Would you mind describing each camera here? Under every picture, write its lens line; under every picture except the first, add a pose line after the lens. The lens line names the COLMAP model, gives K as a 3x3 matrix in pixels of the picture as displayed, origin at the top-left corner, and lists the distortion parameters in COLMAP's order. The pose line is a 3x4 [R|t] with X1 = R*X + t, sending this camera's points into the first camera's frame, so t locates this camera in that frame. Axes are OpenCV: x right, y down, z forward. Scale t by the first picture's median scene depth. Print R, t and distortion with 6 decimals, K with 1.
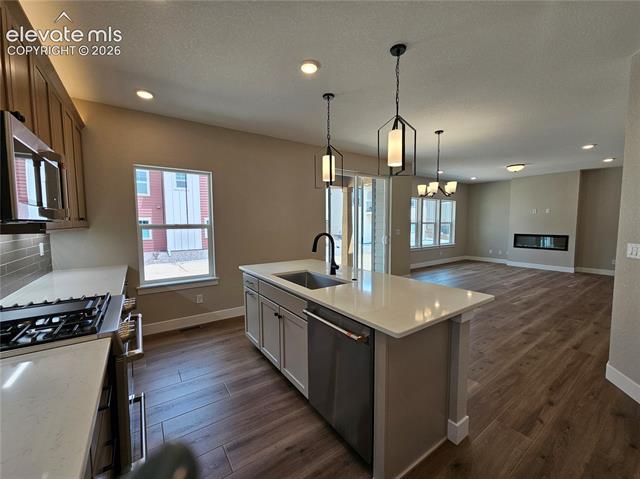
lens RADIAL K [[263.5, 0, 322.3], [0, 263.5, 240.8], [0, 0, 1]] dist [-0.000904, 0.000427]
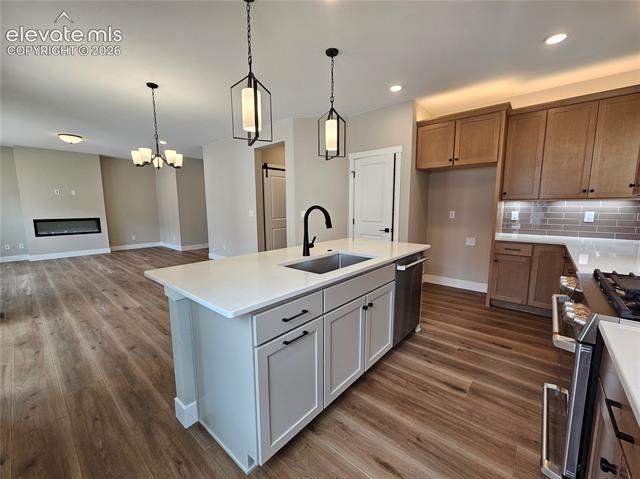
lens RADIAL K [[263.5, 0, 322.3], [0, 263.5, 240.8], [0, 0, 1]] dist [-0.000904, 0.000427]
pose [[-0.245241, -0.120493, 0.961945, -0.693011], [0.075268, 0.986885, 0.142806, -0.032687], [-0.966536, 0.107426, -0.232955, 1.012470]]
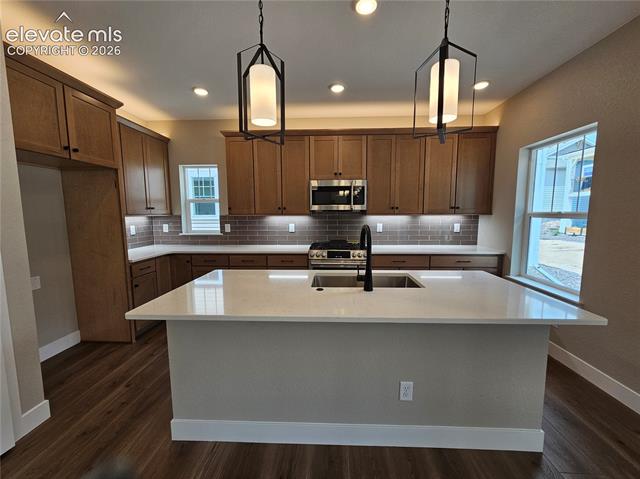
lens RADIAL K [[263.5, 0, 322.3], [0, 263.5, 240.8], [0, 0, 1]] dist [-0.000904, 0.000427]
pose [[-0.609522, 0.092547, -0.787349, 0.542112], [-0.050568, 0.986601, 0.155115, -0.079146], [0.791155, 0.134360, -0.596675, 1.137687]]
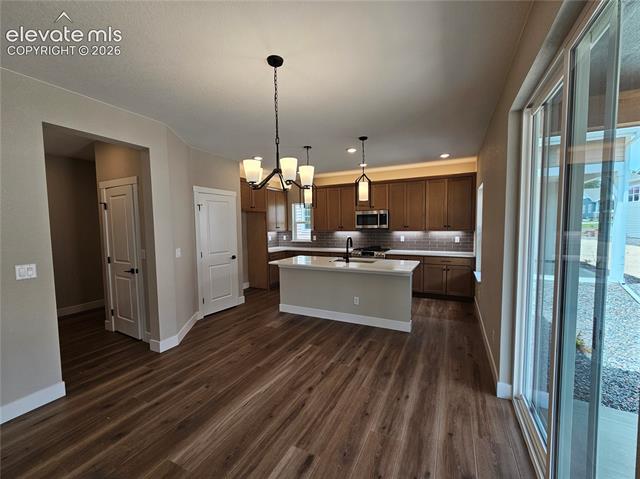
lens RADIAL K [[263.5, 0, 322.3], [0, 263.5, 240.8], [0, 0, 1]] dist [-0.000904, 0.000427]
pose [[-0.879731, 0.045965, -0.473245, 0.847542], [-0.016161, 0.991850, 0.126379, -0.190502], [0.475197, 0.118827, -0.871819, 2.084088]]
